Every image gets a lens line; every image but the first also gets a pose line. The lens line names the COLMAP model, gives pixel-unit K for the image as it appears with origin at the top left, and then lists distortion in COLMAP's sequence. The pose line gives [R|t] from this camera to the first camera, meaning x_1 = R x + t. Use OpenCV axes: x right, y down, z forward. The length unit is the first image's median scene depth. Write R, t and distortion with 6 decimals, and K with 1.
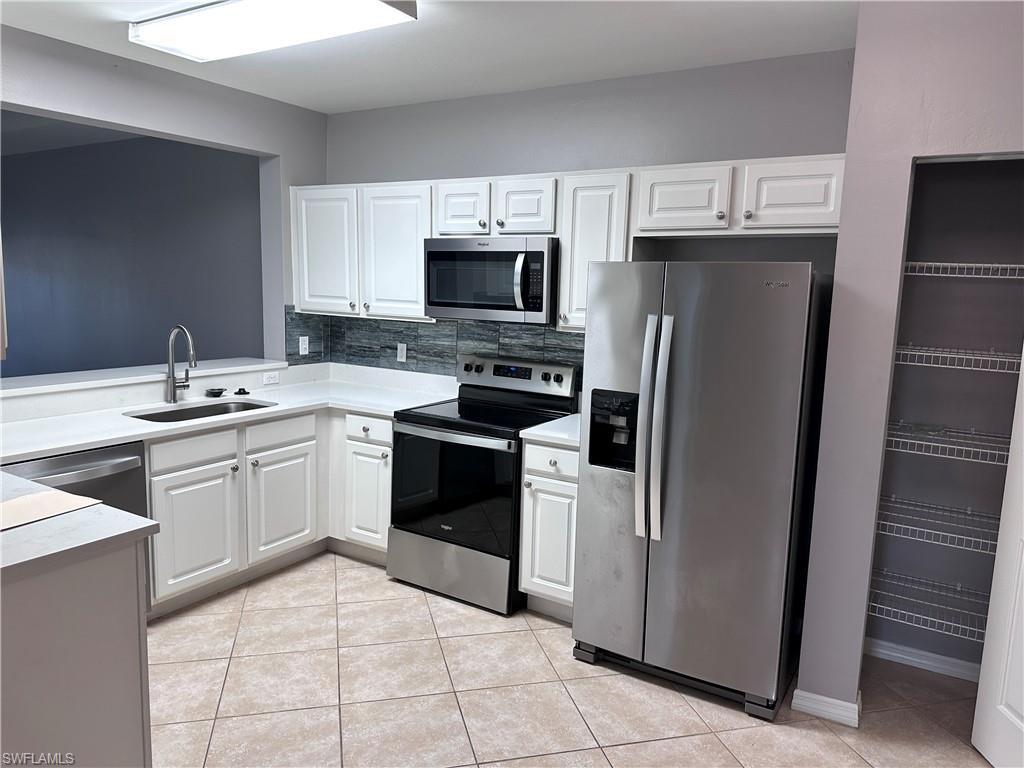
lens RADIAL K [[720.6, 0, 512.0], [0, 720.6, 384.0], [0, 0, 1]] dist [0.171955, -0.277315]
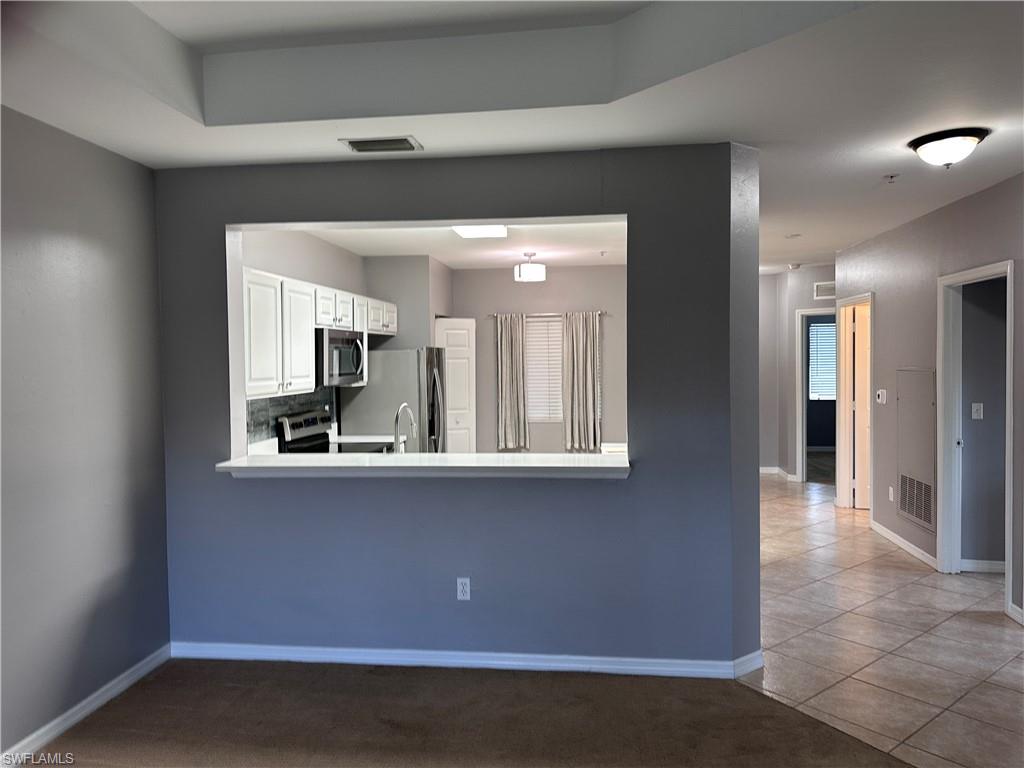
lens RADIAL K [[733.5, 0, 509.5], [0, 733.5, 376.6], [0, 0, 1]] dist [0.007825, -0.007668]
pose [[-0.423067, -0.044029, 0.905028, -1.451677], [0.133523, 0.984885, 0.110331, -0.212296], [-0.896207, 0.167520, -0.410793, 1.248117]]
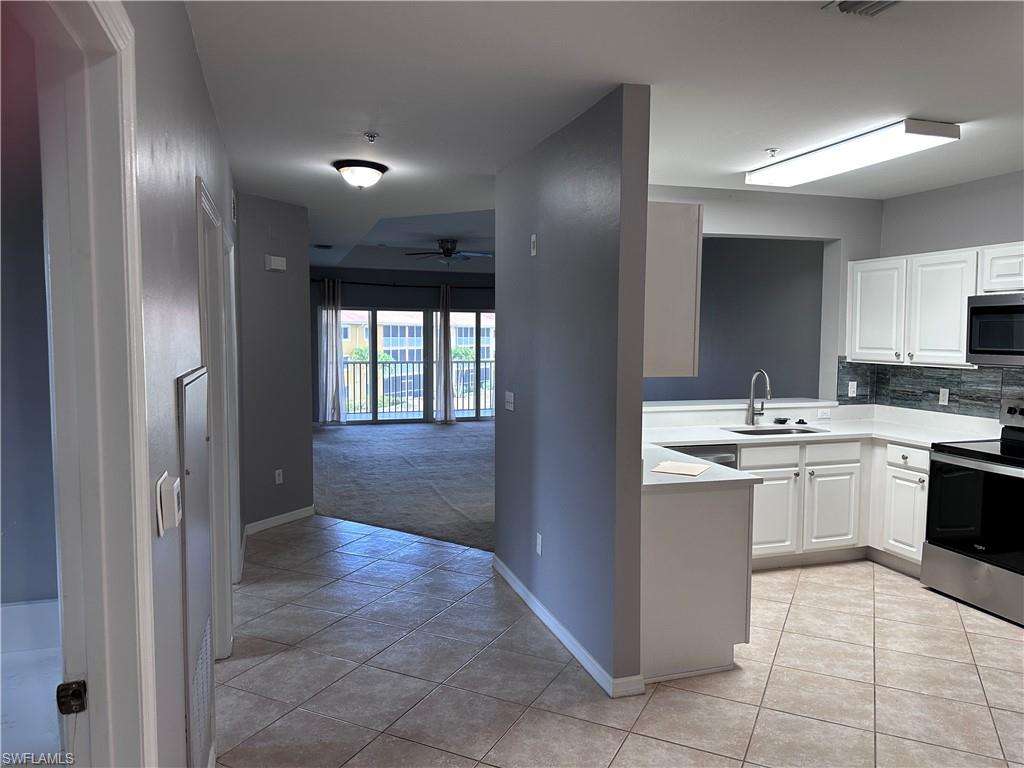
lens RADIAL K [[733.5, 0, 509.5], [0, 733.5, 376.6], [0, 0, 1]] dist [0.007825, -0.007668]
pose [[0.760219, 0.016575, -0.649455, 0.085449], [-0.076280, 0.995037, -0.063894, 0.056987], [0.645173, 0.098114, 0.757711, -0.342284]]
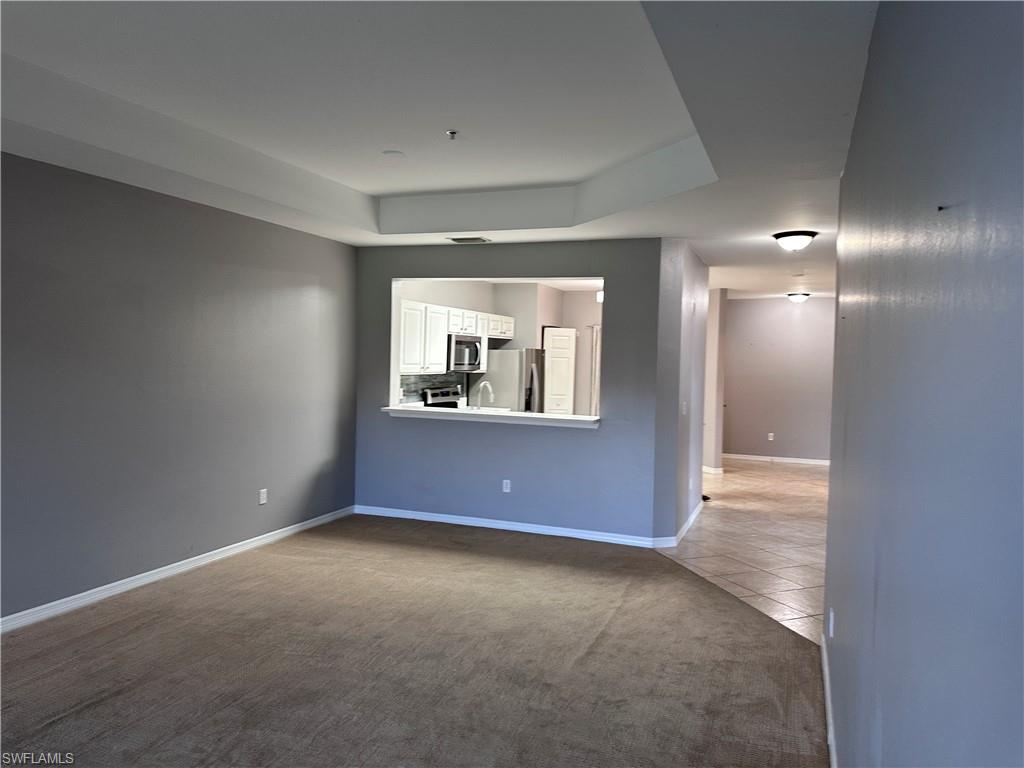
lens RADIAL K [[733.5, 0, 509.5], [0, 733.5, 376.6], [0, 0, 1]] dist [0.007825, -0.007668]
pose [[-0.180297, -0.057800, 0.981913, -2.234606], [0.110427, 0.990772, 0.078598, -0.224766], [-0.977394, 0.122601, -0.172250, 1.208576]]
